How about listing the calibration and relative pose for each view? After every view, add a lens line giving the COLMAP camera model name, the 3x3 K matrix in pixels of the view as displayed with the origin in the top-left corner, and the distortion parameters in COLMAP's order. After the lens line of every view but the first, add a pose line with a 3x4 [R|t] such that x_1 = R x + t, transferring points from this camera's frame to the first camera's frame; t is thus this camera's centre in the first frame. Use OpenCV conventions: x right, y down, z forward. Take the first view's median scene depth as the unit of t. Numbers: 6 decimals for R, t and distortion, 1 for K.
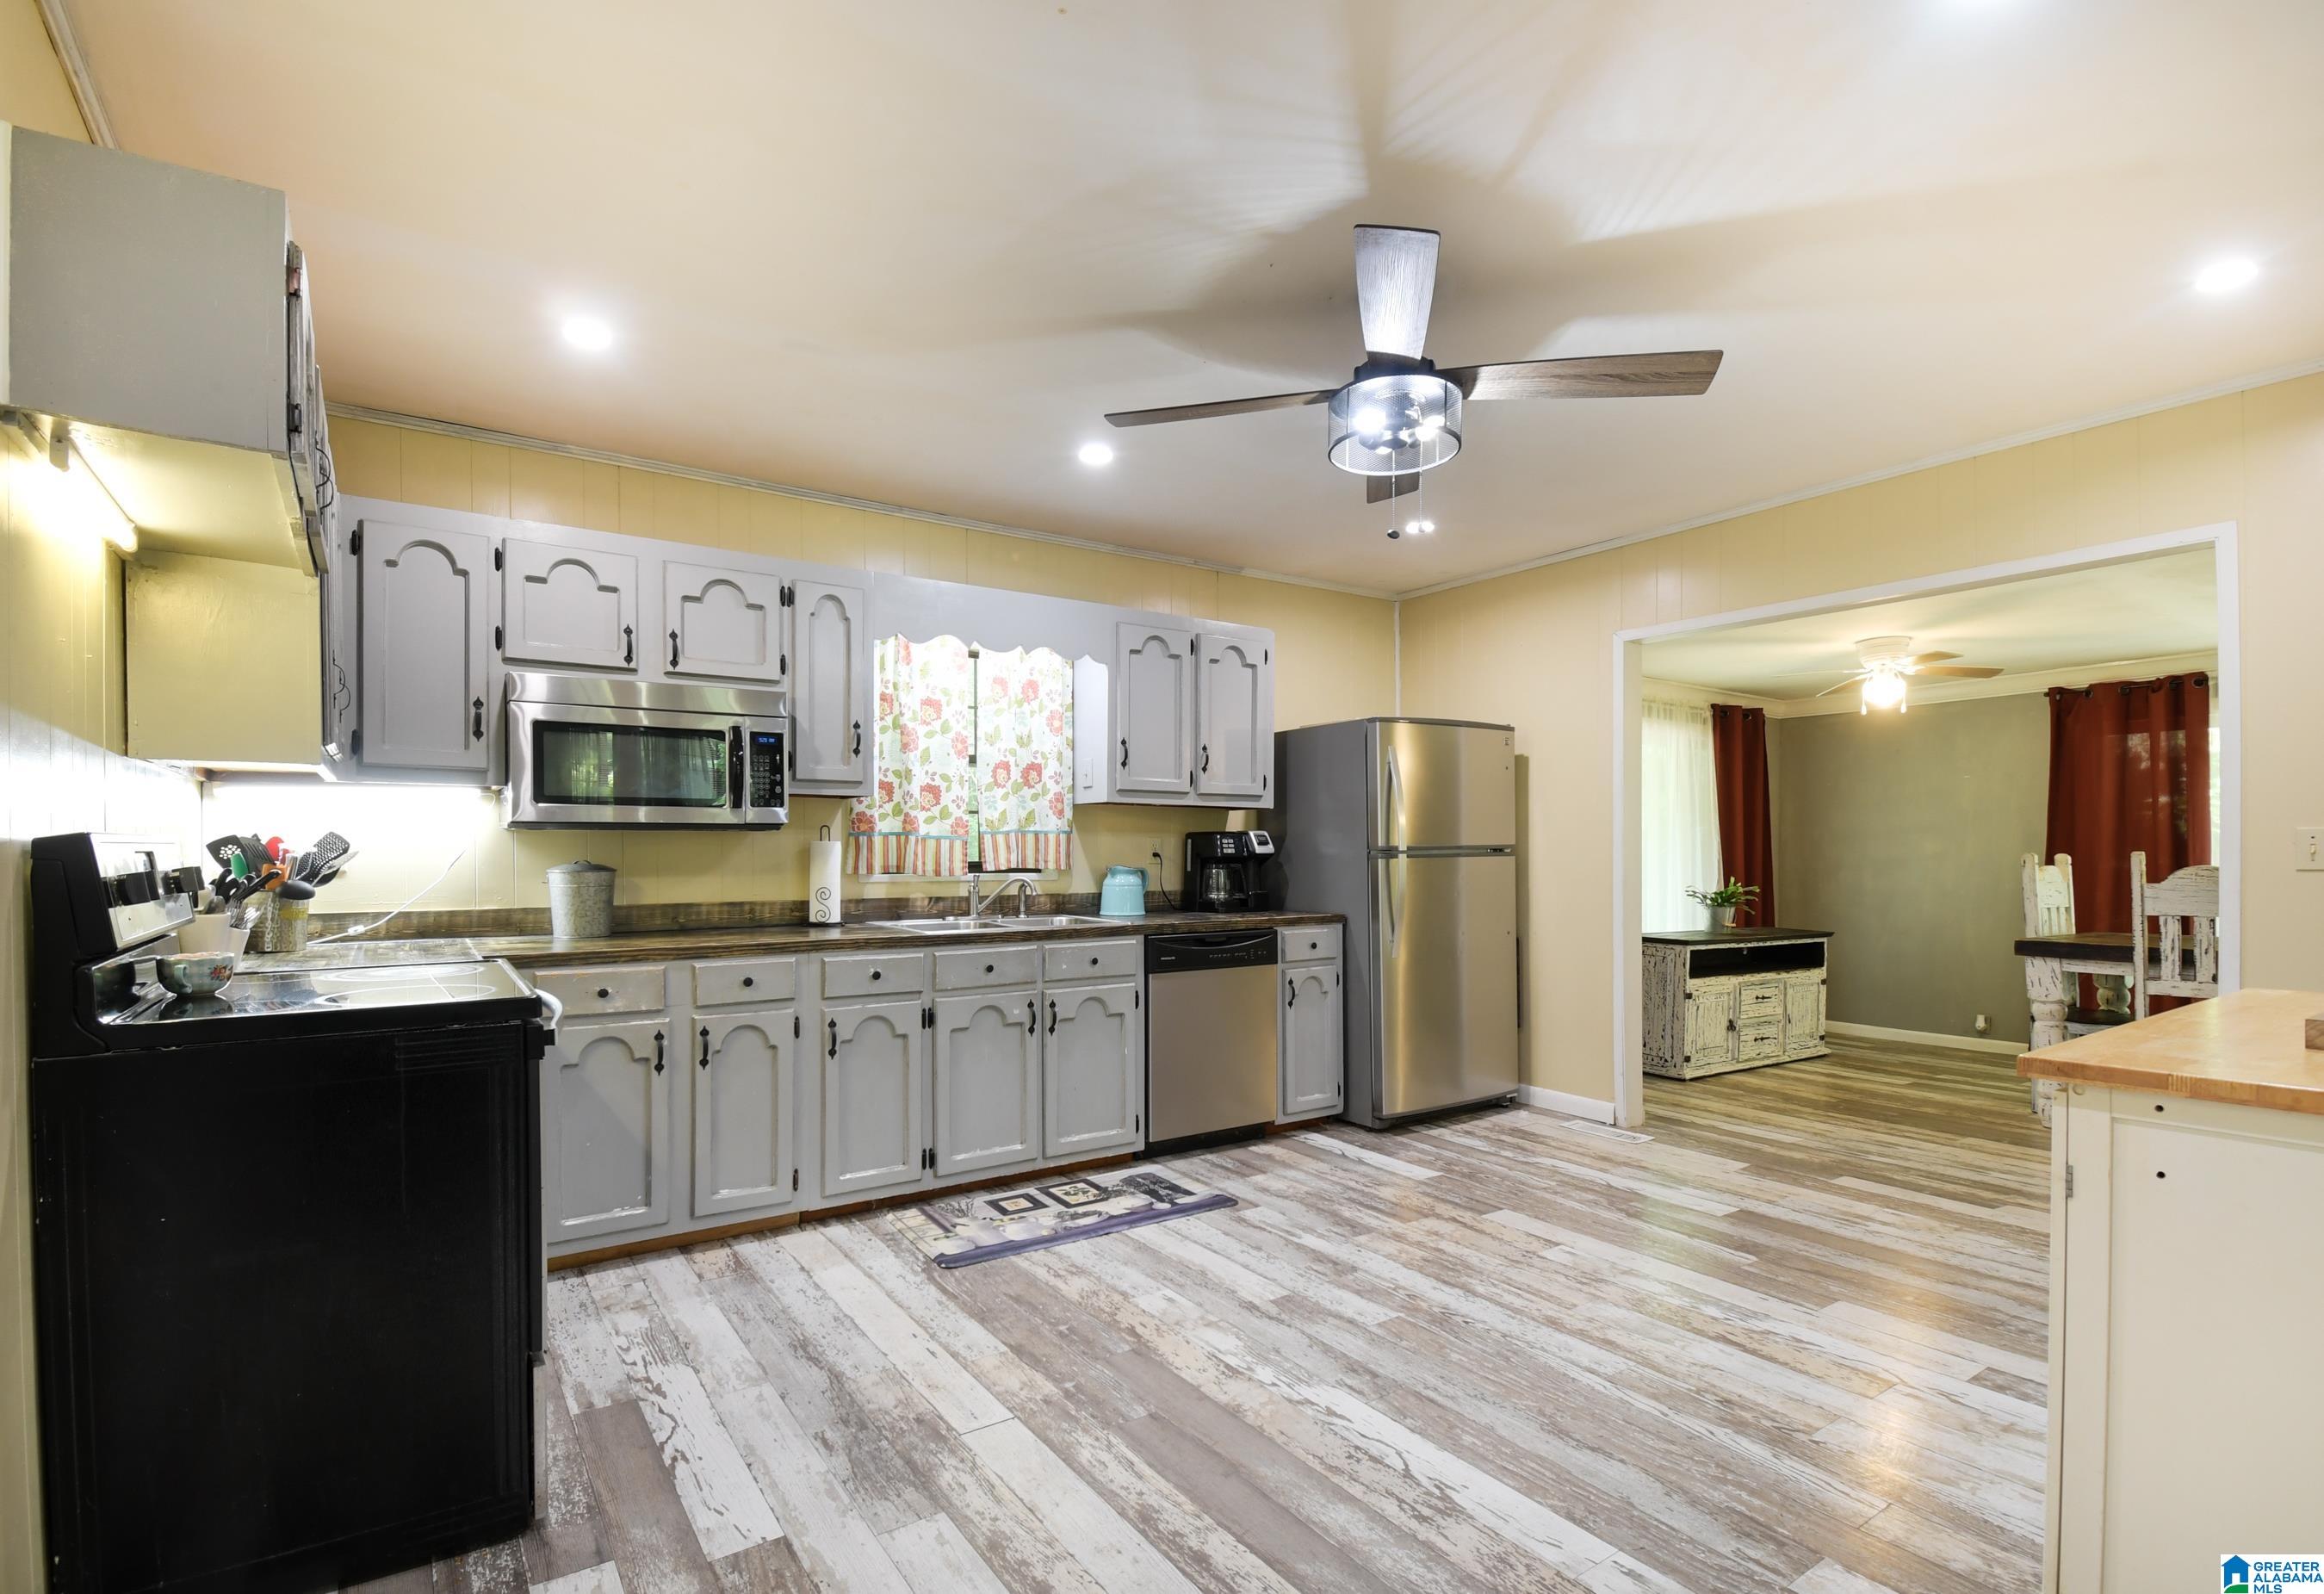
lens RADIAL K [[1100.3, 0, 1108.2], [0, 1100.3, 856.8], [0, 0, 1]] dist [0.005084, -0.000779]
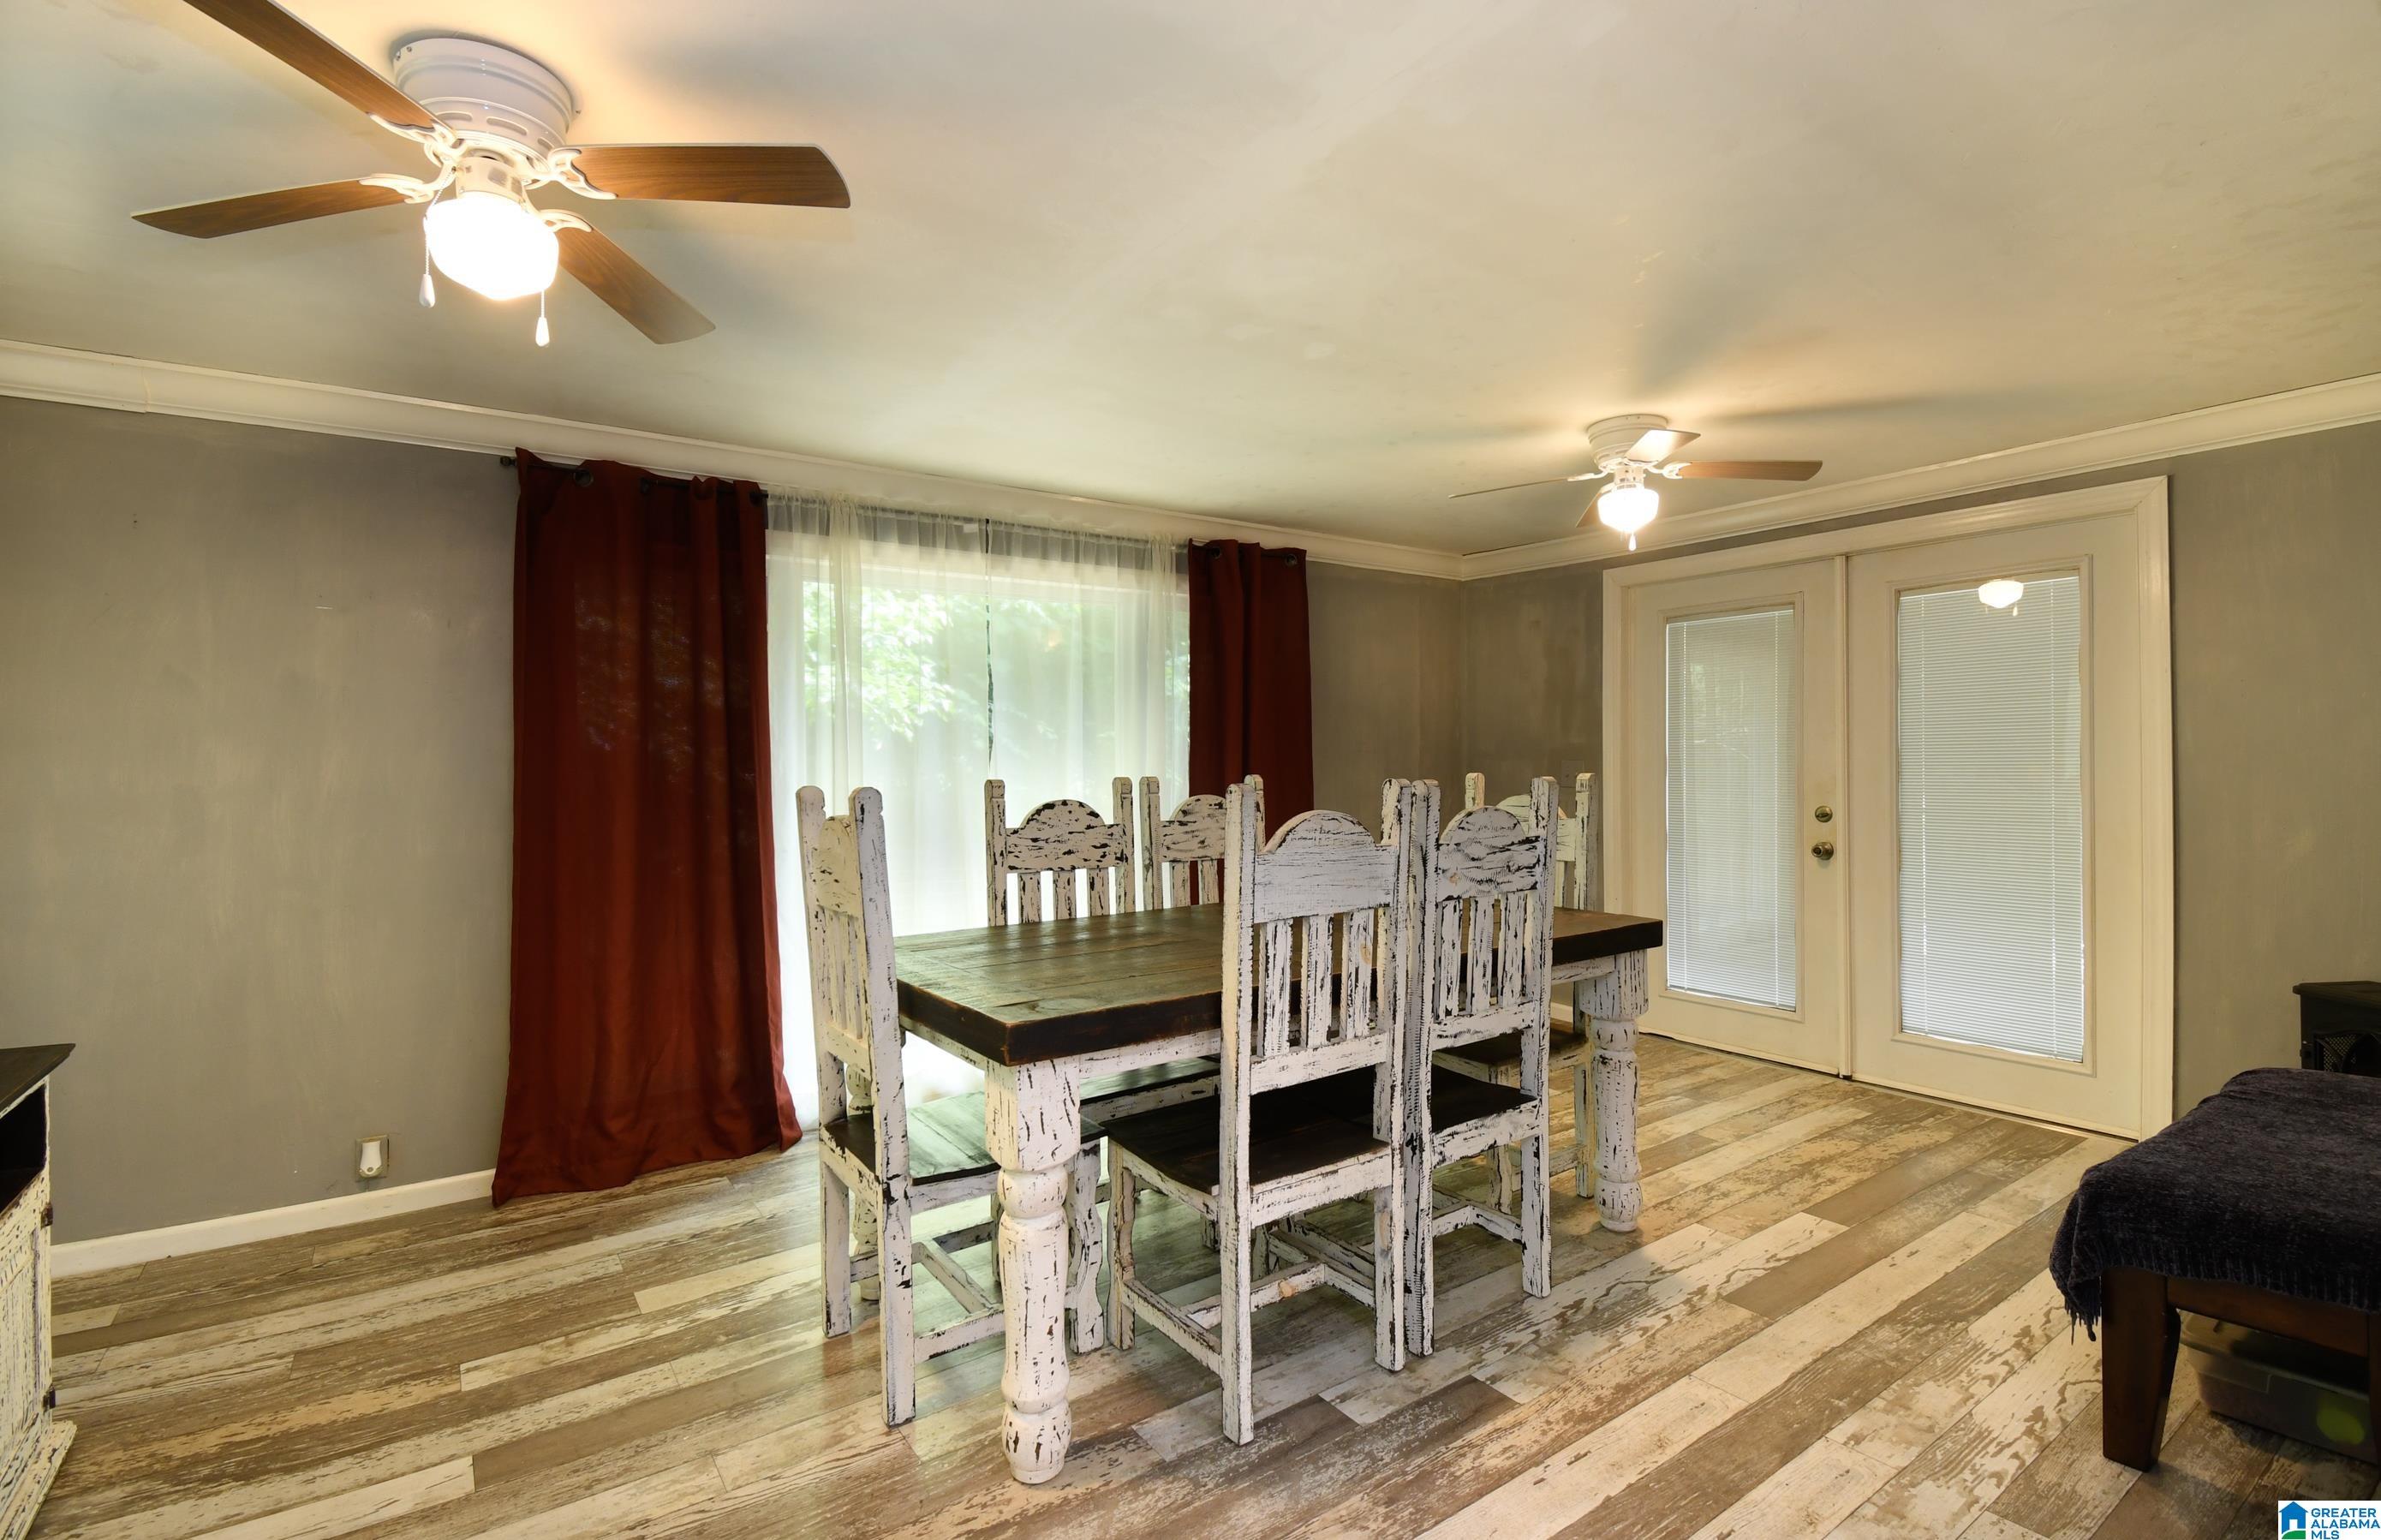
lens RADIAL K [[1083.1, 0, 1191.8], [0, 1083.1, 771.3], [0, 0, 1]] dist [-0.000680, -0.000122]
pose [[-0.044960, -0.002322, 0.998986, 0.610160], [0.014736, 0.999887, 0.002987, -0.011340], [-0.998880, 0.014856, -0.044921, 1.260140]]
